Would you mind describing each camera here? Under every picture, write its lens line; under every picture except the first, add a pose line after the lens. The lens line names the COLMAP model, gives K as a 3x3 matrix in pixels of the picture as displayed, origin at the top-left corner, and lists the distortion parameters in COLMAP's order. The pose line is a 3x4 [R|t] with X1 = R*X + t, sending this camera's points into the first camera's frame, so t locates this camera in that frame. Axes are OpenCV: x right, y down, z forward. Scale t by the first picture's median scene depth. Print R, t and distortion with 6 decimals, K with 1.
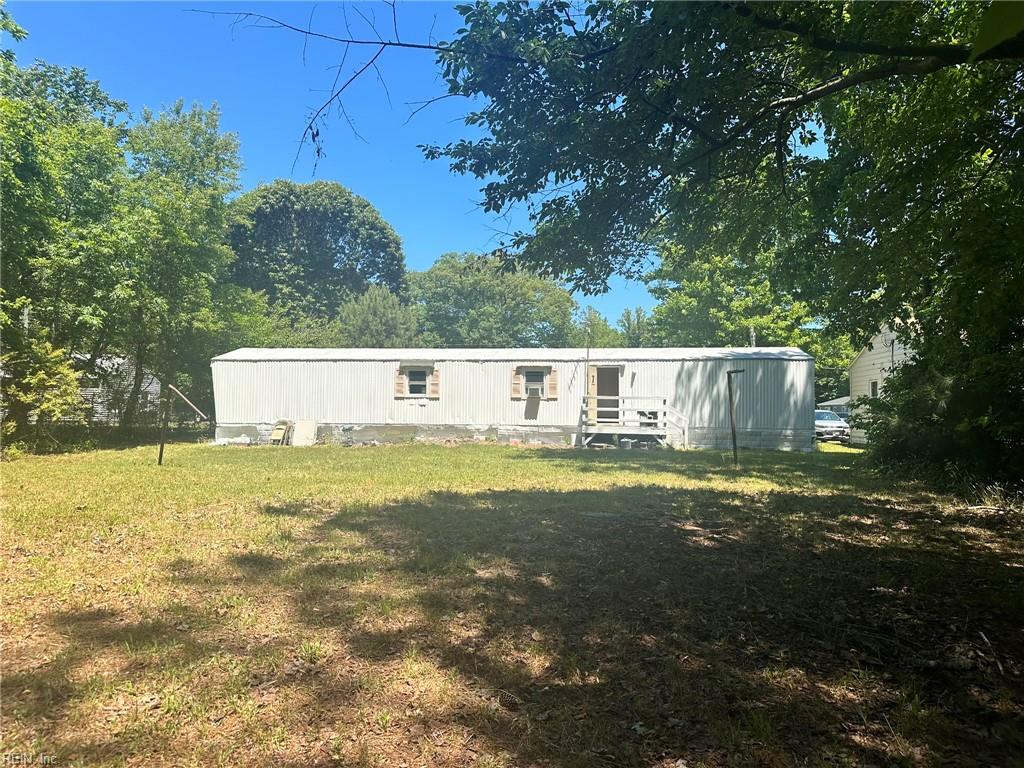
lens RADIAL K [[737.5, 0, 512.0], [0, 737.5, 384.0], [0, 0, 1]] dist [0.066774, -0.080708]
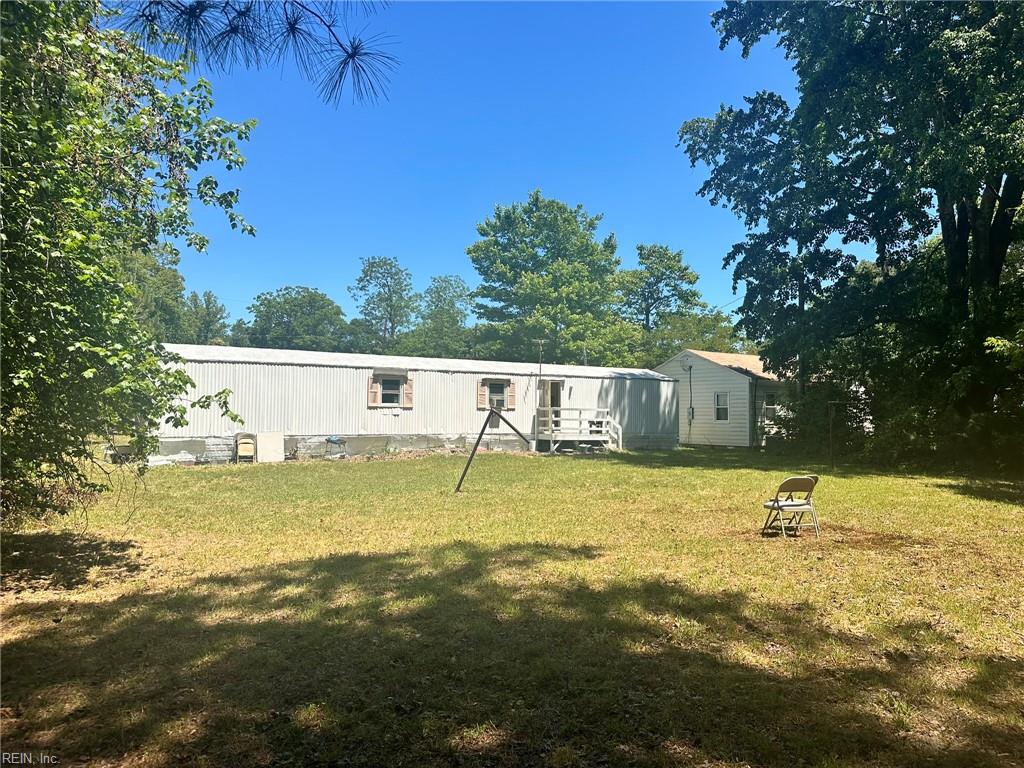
lens RADIAL K [[737.5, 0, 512.0], [0, 737.5, 384.0], [0, 0, 1]] dist [0.066774, -0.080708]
pose [[0.793510, 0.025730, 0.608013, -0.597114], [-0.023200, 0.999659, -0.012026, -0.003980], [-0.608115, -0.004563, 0.793836, 0.134188]]
